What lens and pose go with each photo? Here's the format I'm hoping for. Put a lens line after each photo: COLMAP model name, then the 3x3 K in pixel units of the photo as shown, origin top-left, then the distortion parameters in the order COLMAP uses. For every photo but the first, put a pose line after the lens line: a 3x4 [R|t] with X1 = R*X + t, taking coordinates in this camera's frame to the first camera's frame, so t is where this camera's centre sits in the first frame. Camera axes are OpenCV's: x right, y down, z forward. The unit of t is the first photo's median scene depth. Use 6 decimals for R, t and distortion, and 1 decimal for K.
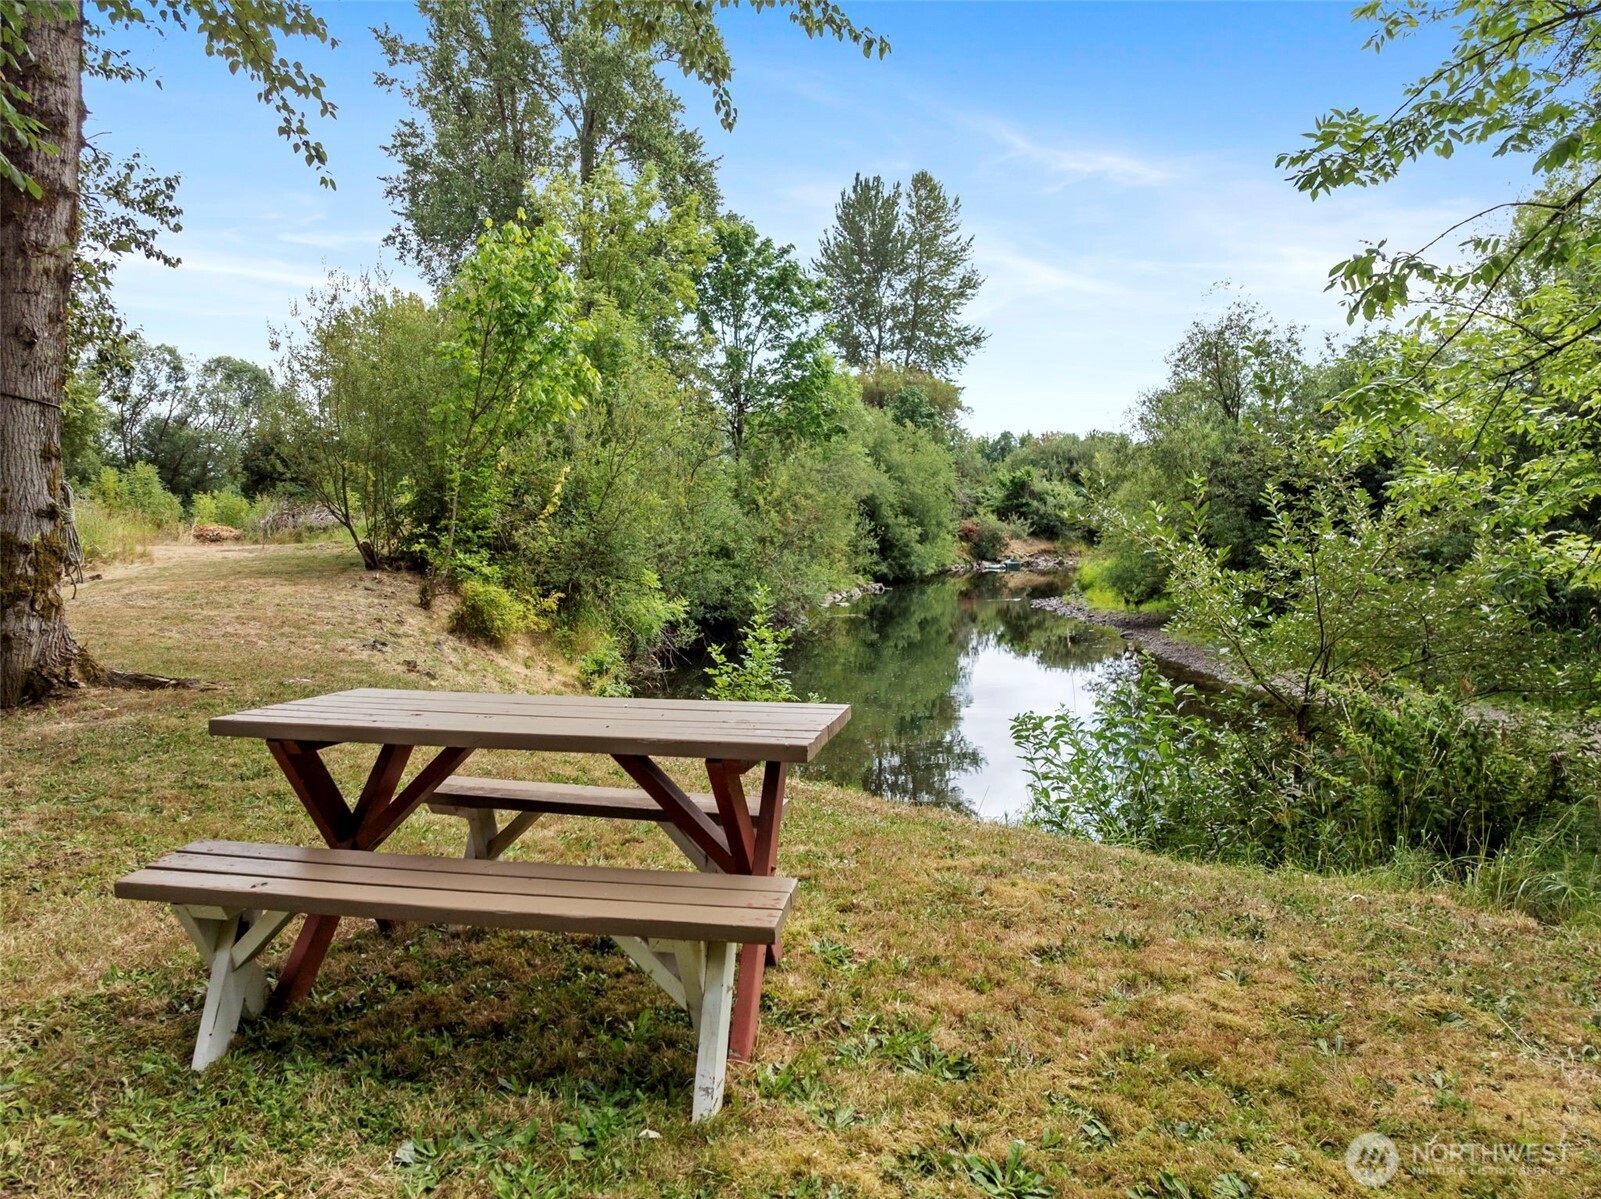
lens RADIAL K [[1185.0, 0, 800.5], [0, 1185.0, 599.5], [0, 0, 1]] dist [-0.001877, -0.146019]
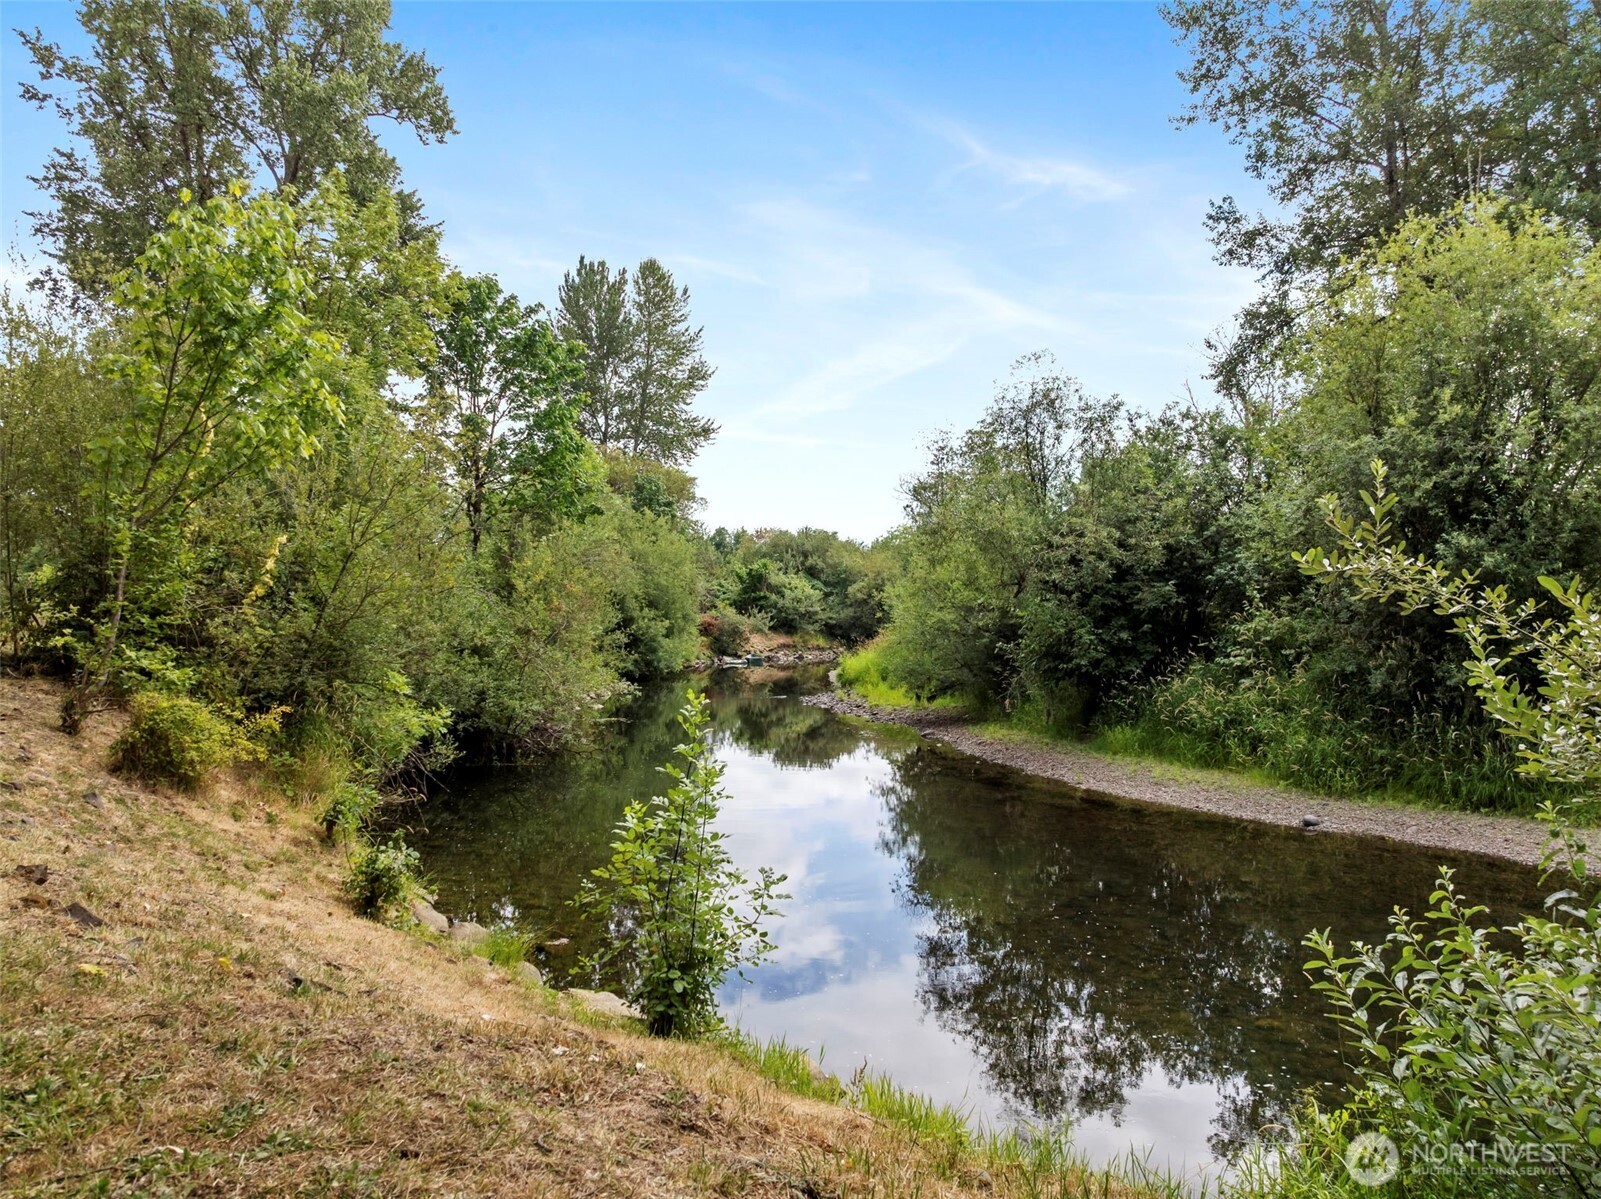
lens RADIAL K [[1125.9, 0, 800.5], [0, 1125.9, 599.5], [0, 0, 1]] dist [-0.061244, 0.023680]
pose [[0.961711, 0.002191, 0.274056, -0.036961], [0.020862, 0.996482, -0.081174, -0.003425], [-0.273270, 0.083783, 0.958282, 0.116284]]
